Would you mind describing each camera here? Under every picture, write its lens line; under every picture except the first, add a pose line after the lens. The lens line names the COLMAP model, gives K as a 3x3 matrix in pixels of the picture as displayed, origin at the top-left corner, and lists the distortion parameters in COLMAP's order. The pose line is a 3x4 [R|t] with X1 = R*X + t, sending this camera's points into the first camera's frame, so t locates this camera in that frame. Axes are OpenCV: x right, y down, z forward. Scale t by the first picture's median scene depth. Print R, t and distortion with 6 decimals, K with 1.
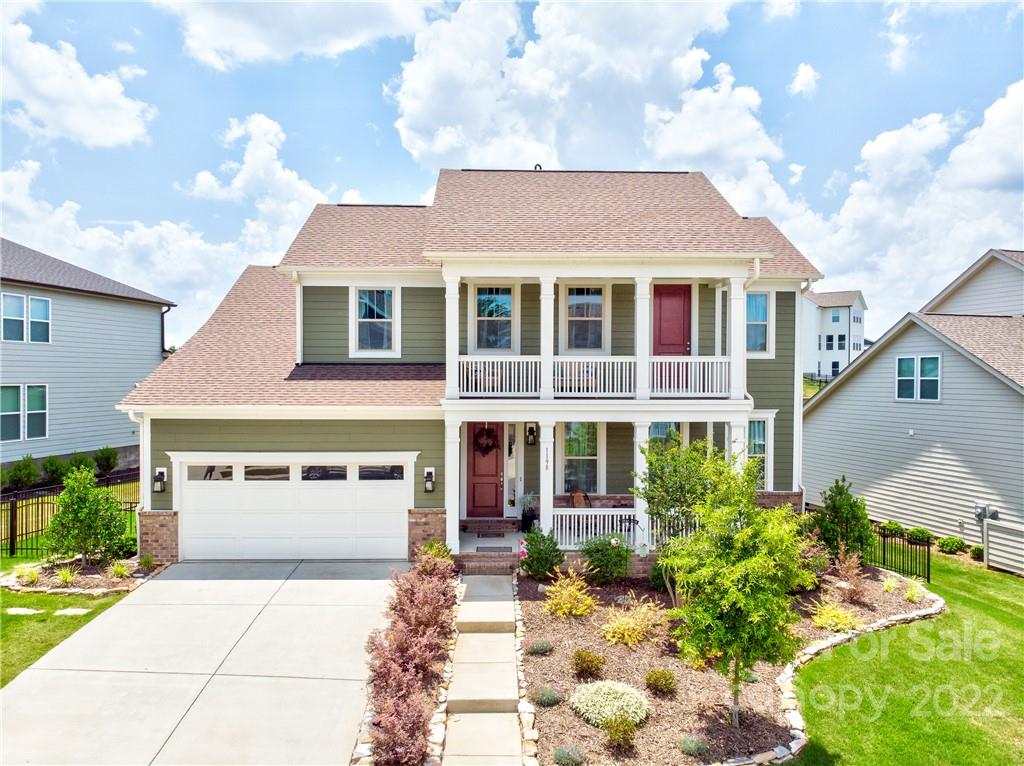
lens RADIAL K [[764.3, 0, 512.0], [0, 764.3, 383.0], [0, 0, 1]] dist [0.007039, -0.000061]
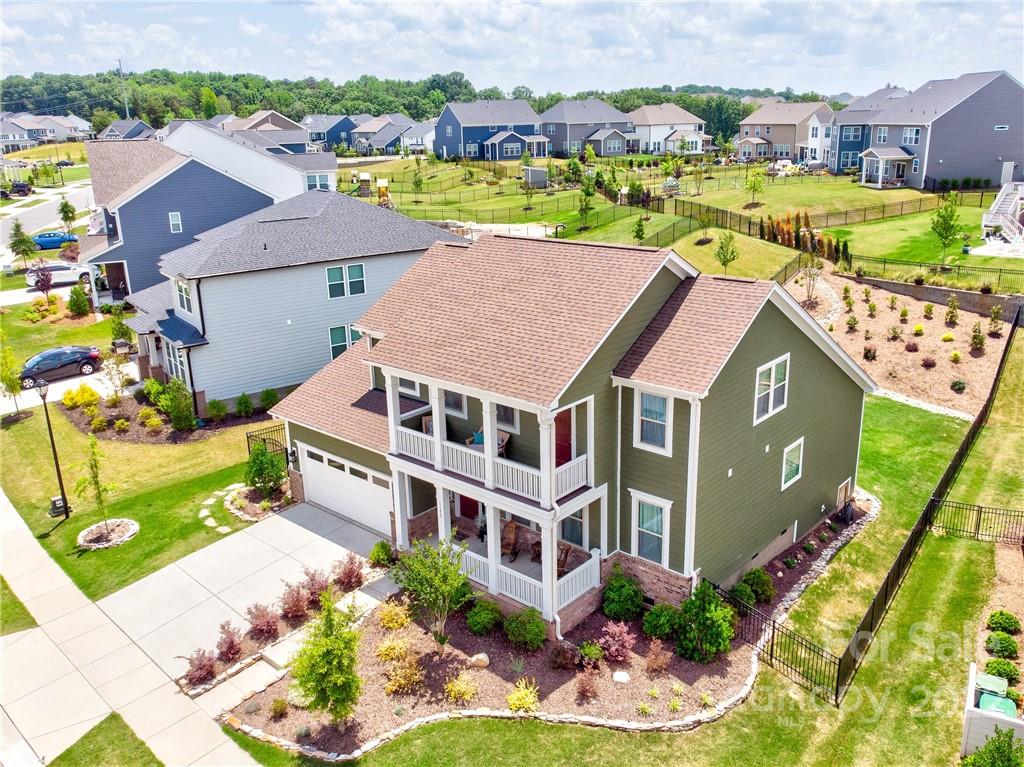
lens RADIAL K [[829.5, 0, 559.9], [0, 829.5, 381.6], [0, 0, 1]] dist [0.000287, -0.000875]
pose [[0.761667, 0.185996, -0.620701, 1.099506], [0.007668, 0.955263, 0.295658, -0.566710], [0.647923, -0.229952, 0.726166, 0.082728]]
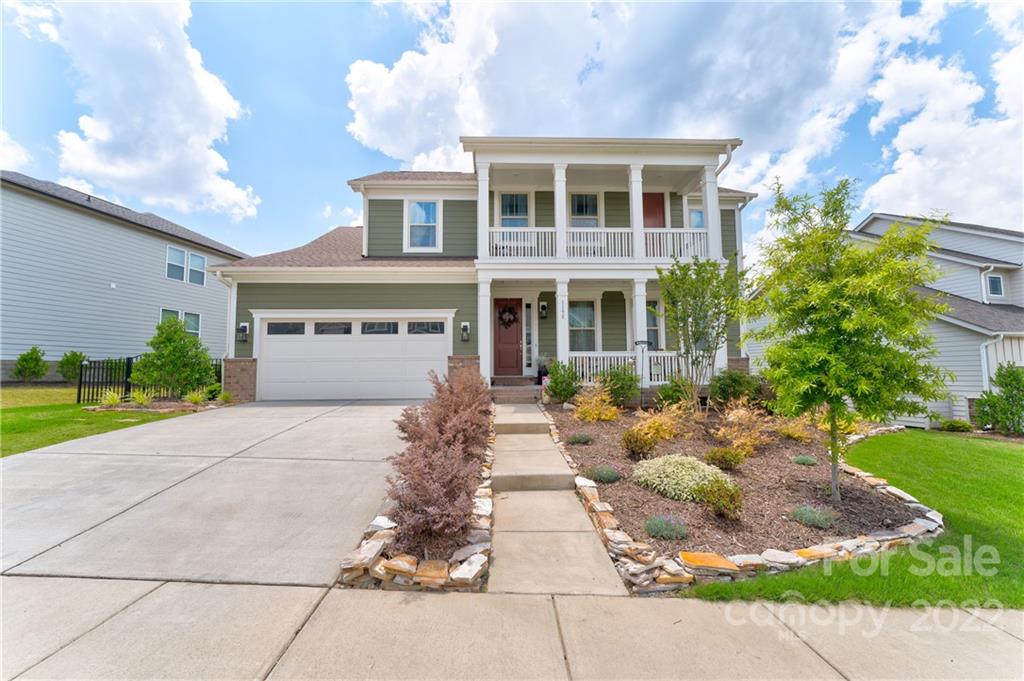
lens RADIAL K [[411.5, 0, 507.6], [0, 411.5, 342.1], [0, 0, 1]] dist [0.001793, 0.000065]
pose [[0.999918, -0.011680, 0.005212, -0.044772], [0.012077, 0.996399, -0.083924, 0.201269], [-0.004213, 0.083980, 0.996459, 0.349838]]
